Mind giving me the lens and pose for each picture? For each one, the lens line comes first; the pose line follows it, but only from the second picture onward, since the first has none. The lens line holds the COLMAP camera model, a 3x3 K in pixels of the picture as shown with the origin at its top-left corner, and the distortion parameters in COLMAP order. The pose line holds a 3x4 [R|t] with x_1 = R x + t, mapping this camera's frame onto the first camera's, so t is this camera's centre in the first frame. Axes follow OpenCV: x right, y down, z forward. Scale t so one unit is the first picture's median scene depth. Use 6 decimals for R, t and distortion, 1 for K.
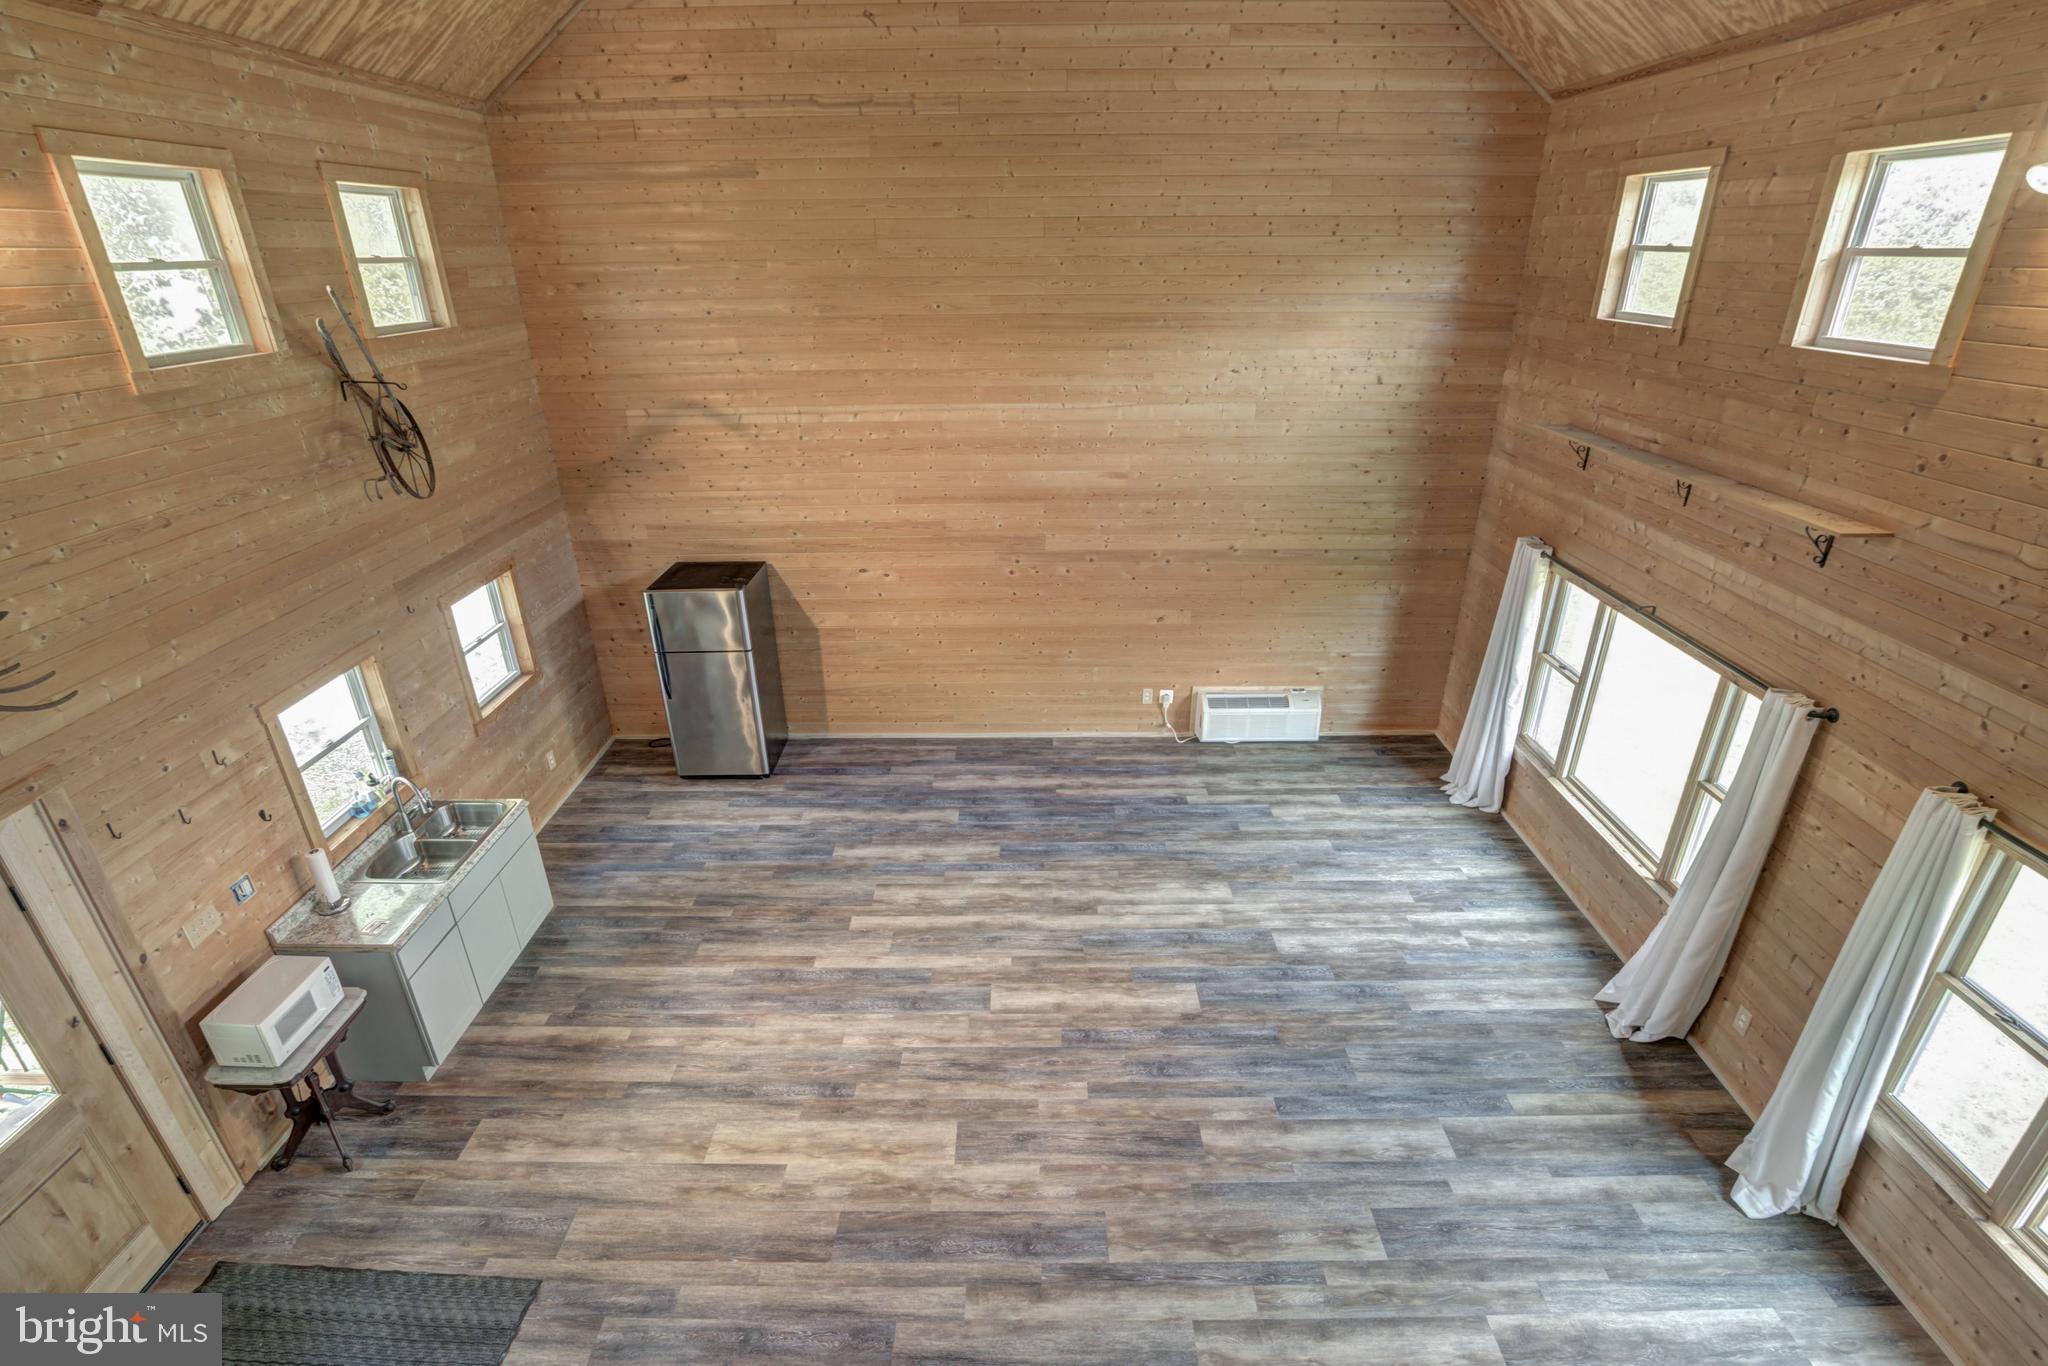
lens RADIAL K [[945.4, 0, 1023.6], [0, 945.4, 721.7], [0, 0, 1]] dist [-0.030166, 0.001306]
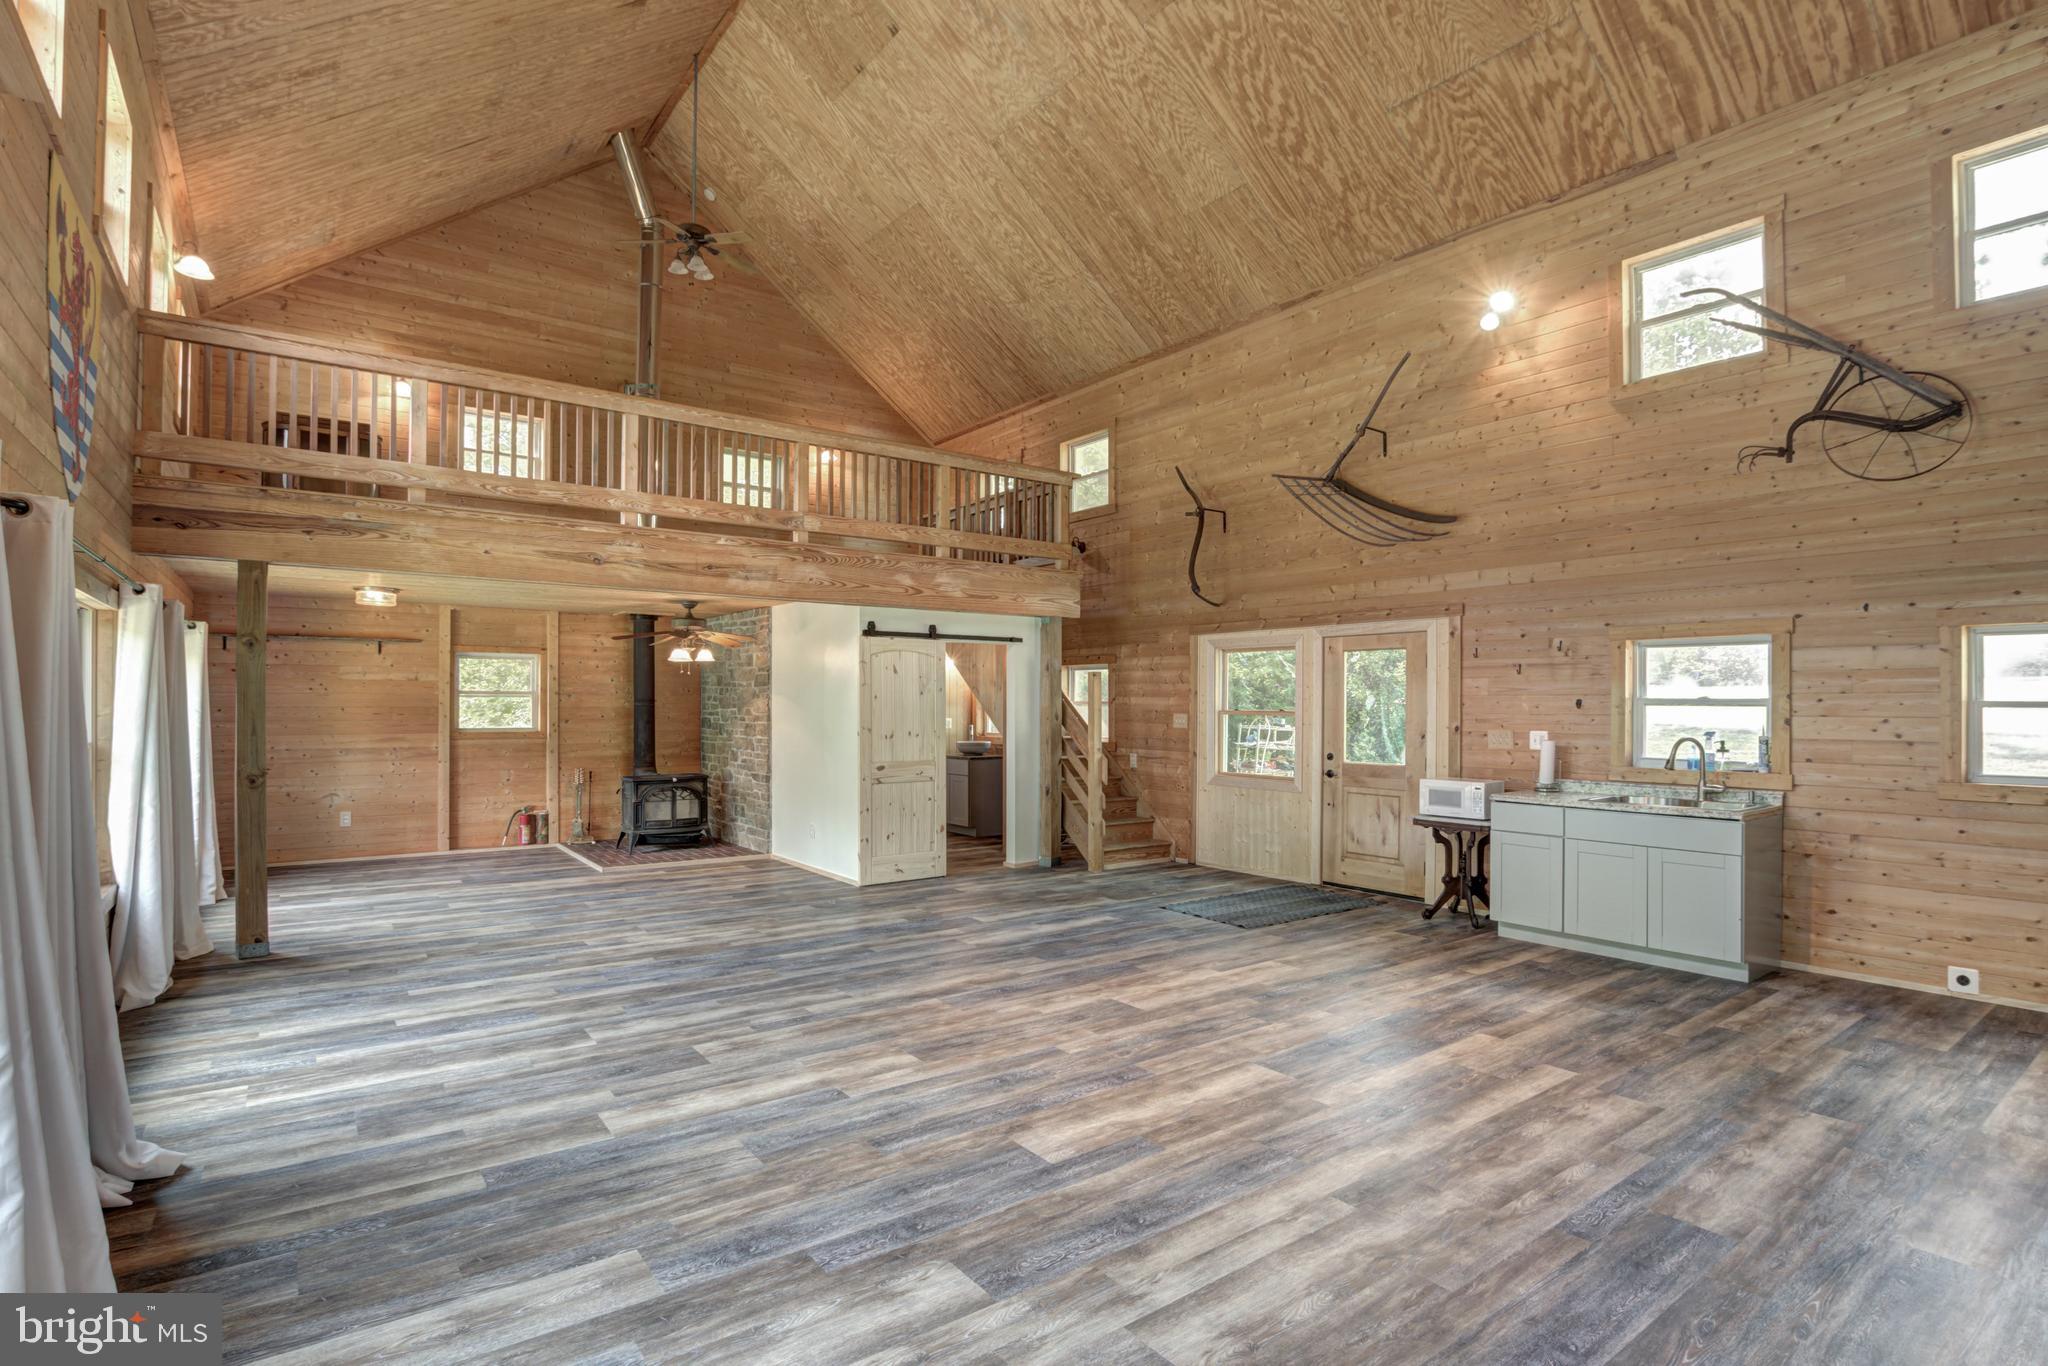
lens RADIAL K [[1039.3, 0, 1091.1], [0, 1039.3, 692.3], [0, 0, 1]] dist [-0.034167, 0.000340]
pose [[-0.769742, -0.002562, -0.638350, 0.535346], [-0.269050, 0.908135, 0.320784, -0.160866], [0.578887, 0.418669, -0.699719, 1.298287]]
